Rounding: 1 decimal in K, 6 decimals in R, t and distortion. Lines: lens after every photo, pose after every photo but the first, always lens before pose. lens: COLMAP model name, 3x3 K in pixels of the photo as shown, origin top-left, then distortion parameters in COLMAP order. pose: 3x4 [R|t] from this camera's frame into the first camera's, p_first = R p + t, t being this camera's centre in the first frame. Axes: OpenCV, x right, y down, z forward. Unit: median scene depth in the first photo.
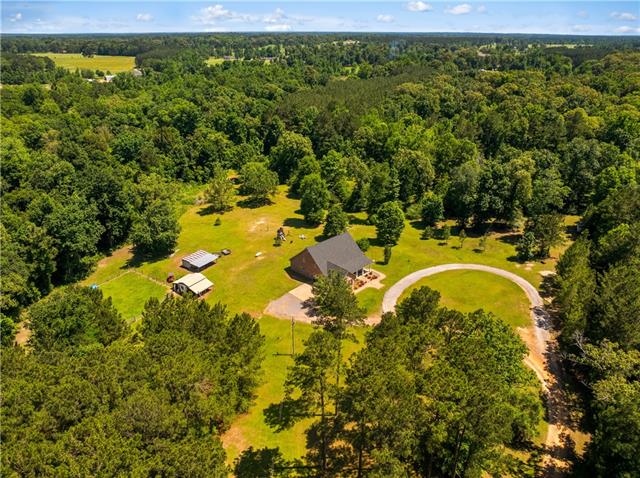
lens RADIAL K [[440.8, 0, 322.1], [0, 440.8, 240.9], [0, 0, 1]] dist [-0.032019, -0.000256]
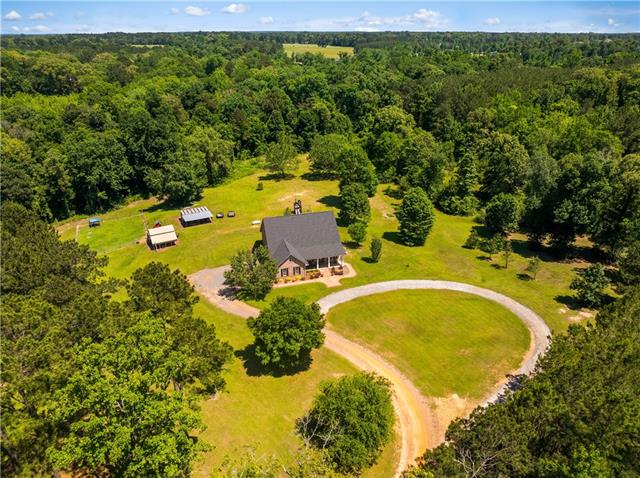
lens RADIAL K [[440.8, 0, 319.8], [0, 440.8, 236.2], [0, 0, 1]] dist [-0.032019, -0.000256]
pose [[0.883030, 0.197198, -0.425877, 0.353784], [-0.198367, 0.979223, 0.042117, -0.005303], [0.425333, 0.047289, 0.903800, 0.252001]]
